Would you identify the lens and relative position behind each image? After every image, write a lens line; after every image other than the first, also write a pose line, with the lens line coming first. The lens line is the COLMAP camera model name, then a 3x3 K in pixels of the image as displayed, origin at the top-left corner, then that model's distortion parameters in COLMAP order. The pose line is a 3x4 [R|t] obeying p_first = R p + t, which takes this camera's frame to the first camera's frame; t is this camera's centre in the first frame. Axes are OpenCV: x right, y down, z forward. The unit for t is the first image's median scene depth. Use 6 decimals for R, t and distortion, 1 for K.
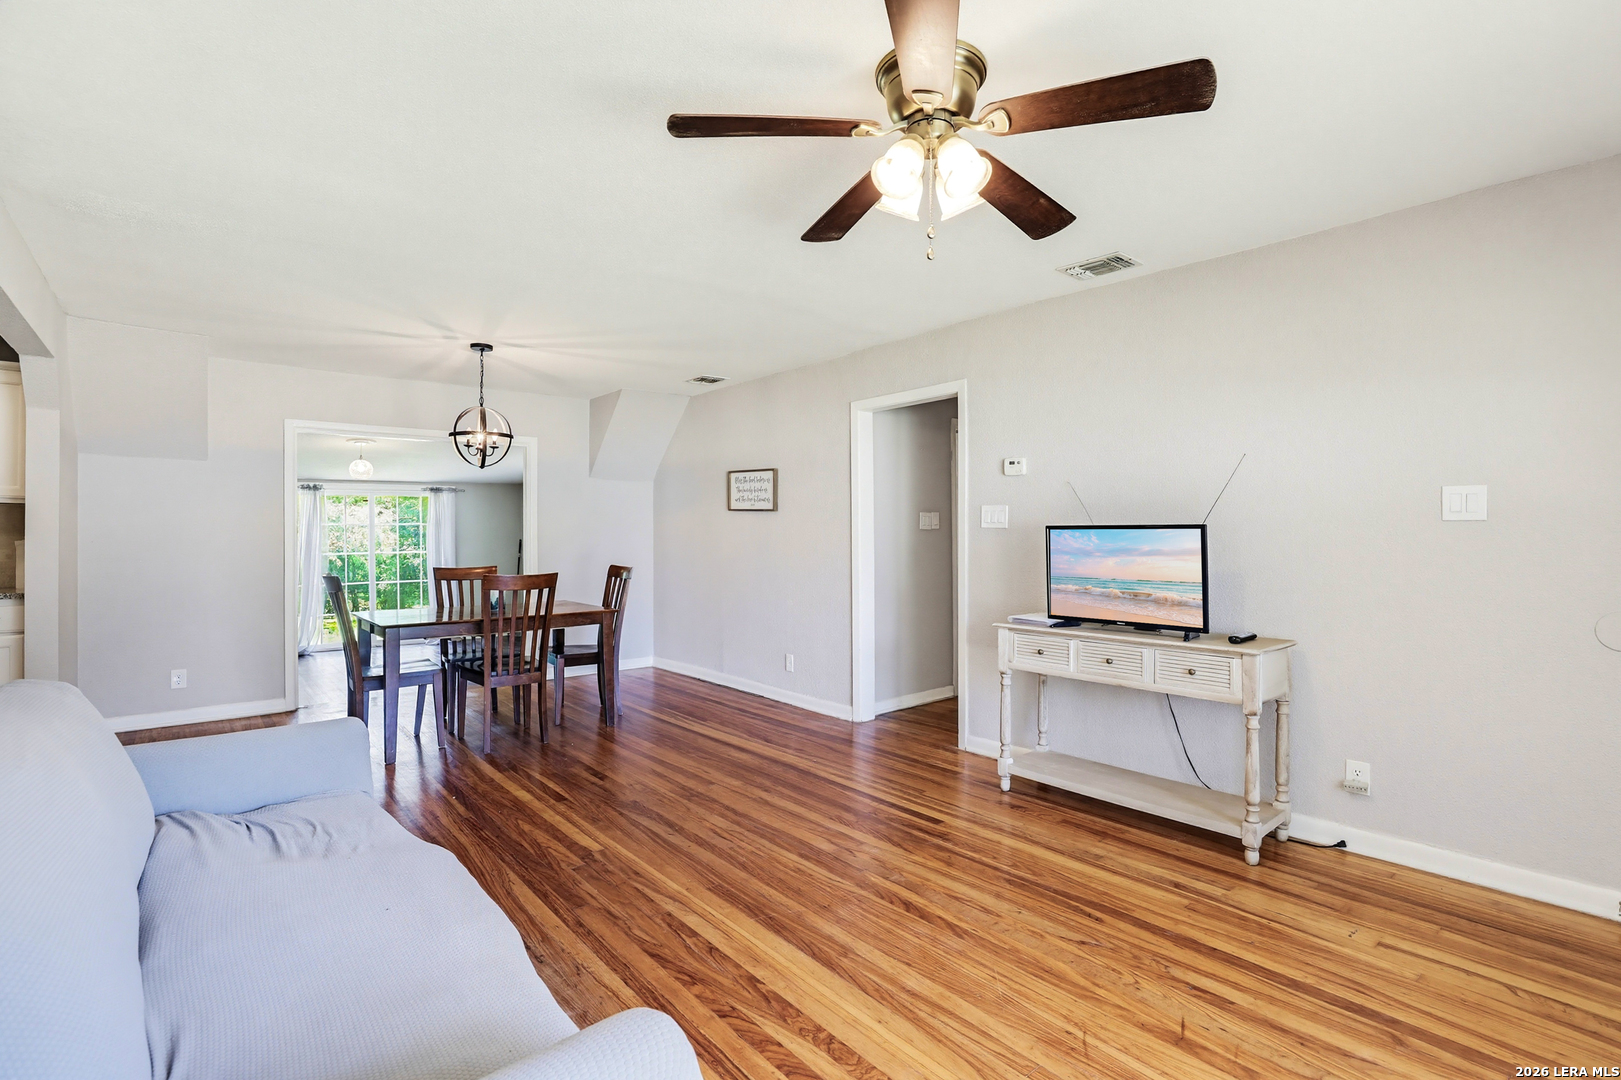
lens RADIAL K [[765.4, 0, 864.7], [0, 765.4, 524.6], [0, 0, 1]] dist [-0.030575, 0.001364]
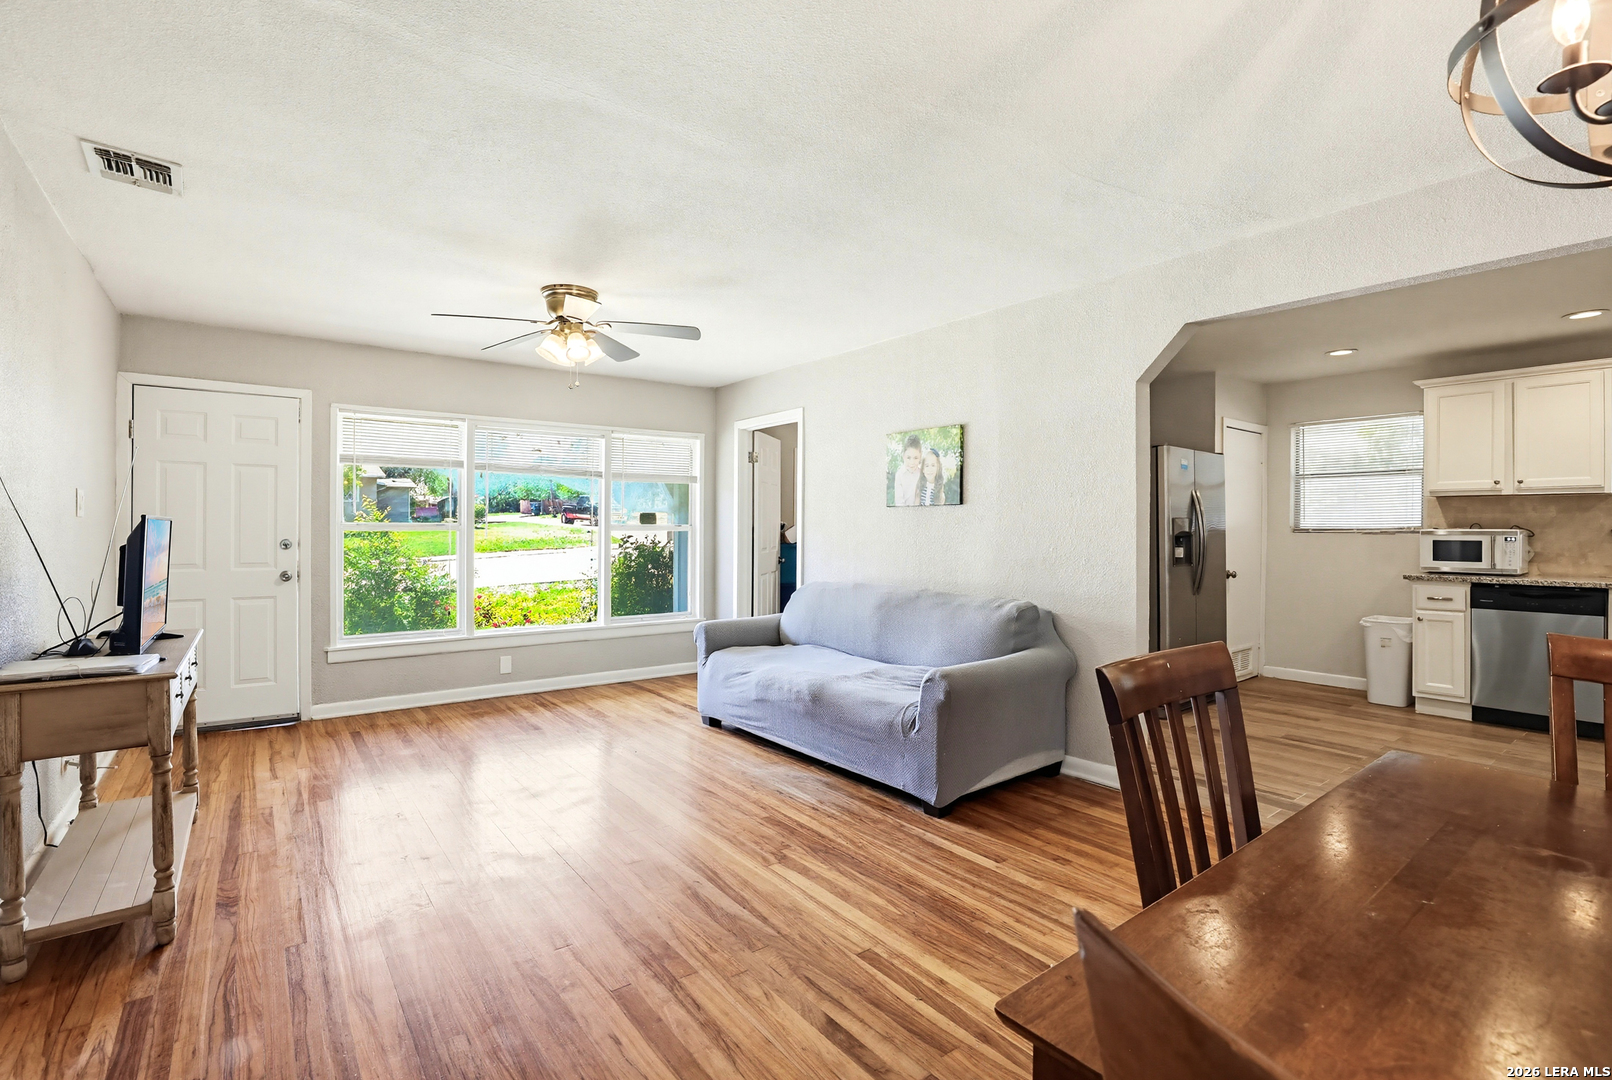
lens RADIAL K [[750.9, 0, 806.0], [0, 750.9, 540.0], [0, 0, 1]] dist [-0.036687, 0.000936]
pose [[-0.993384, 0.001128, 0.114837, -0.410539], [0.001577, 0.999991, 0.003816, 0.022810], [-0.114832, 0.003972, -0.993377, 1.572223]]
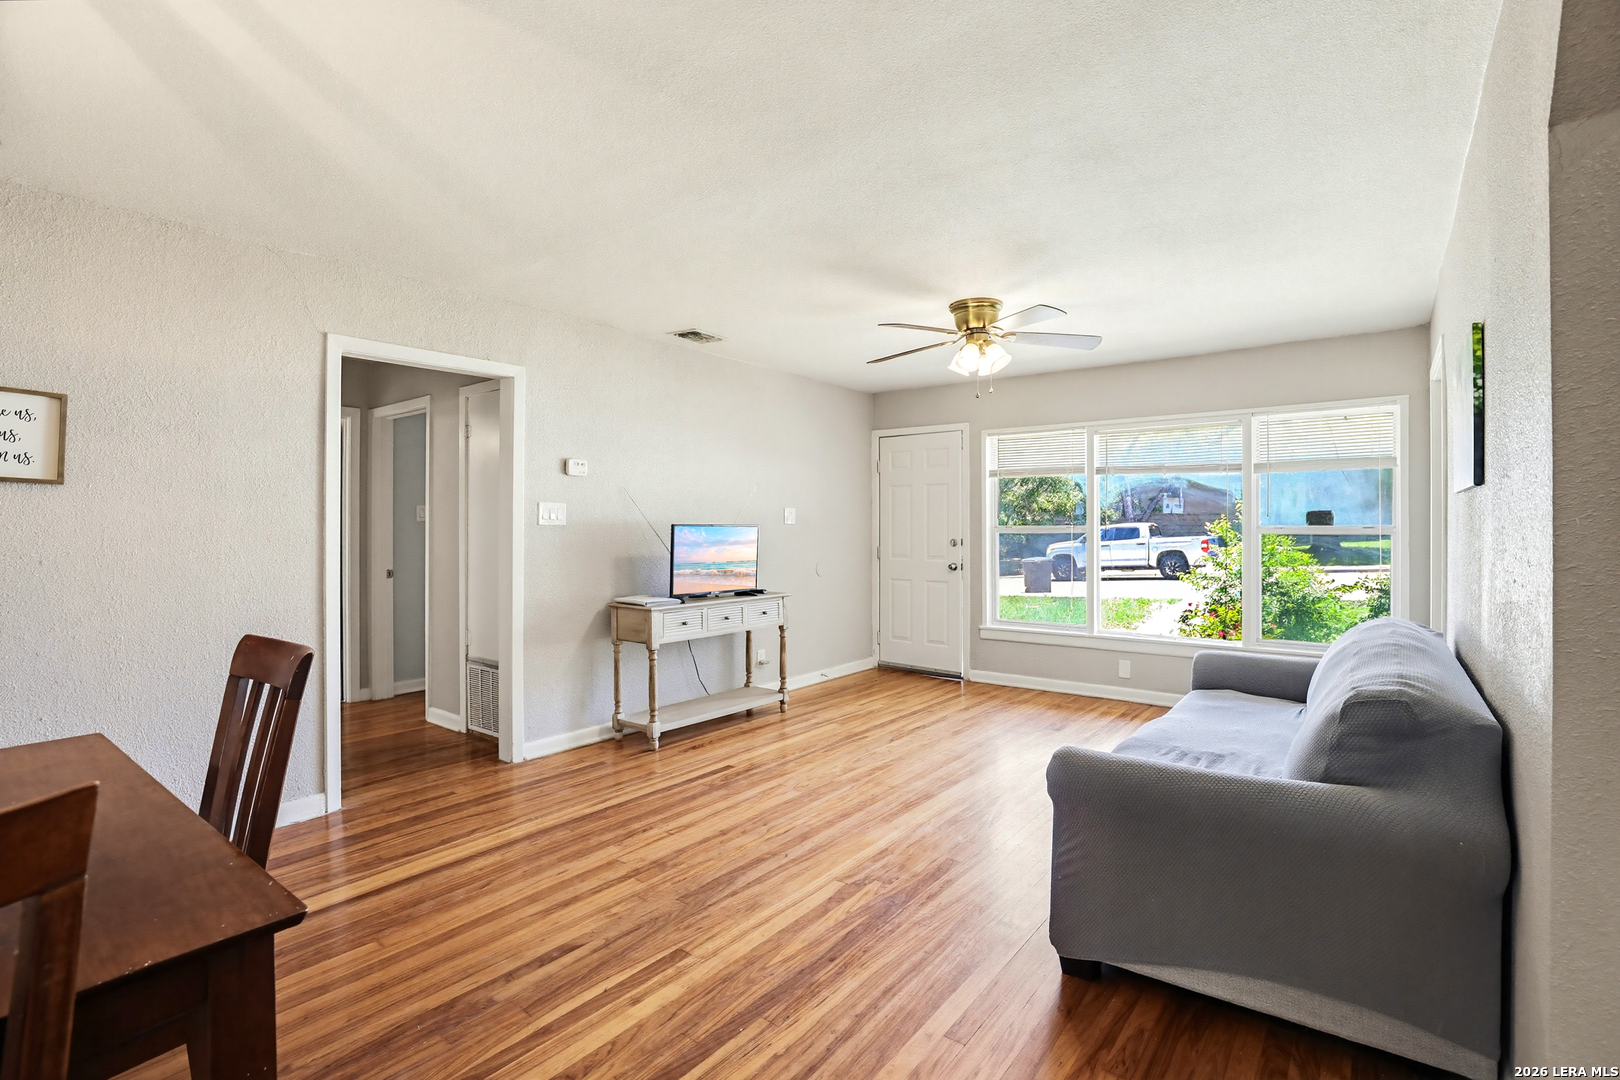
lens RADIAL K [[728.3, 0, 810.0], [0, 728.3, 540.0], [0, 0, 1]] dist [-0.023781, -0.000404]
pose [[-0.155893, -0.011407, 0.987708, -0.981323], [-0.009515, 0.999904, 0.010046, 0.013479], [-0.987728, -0.007832, -0.155986, 0.969883]]
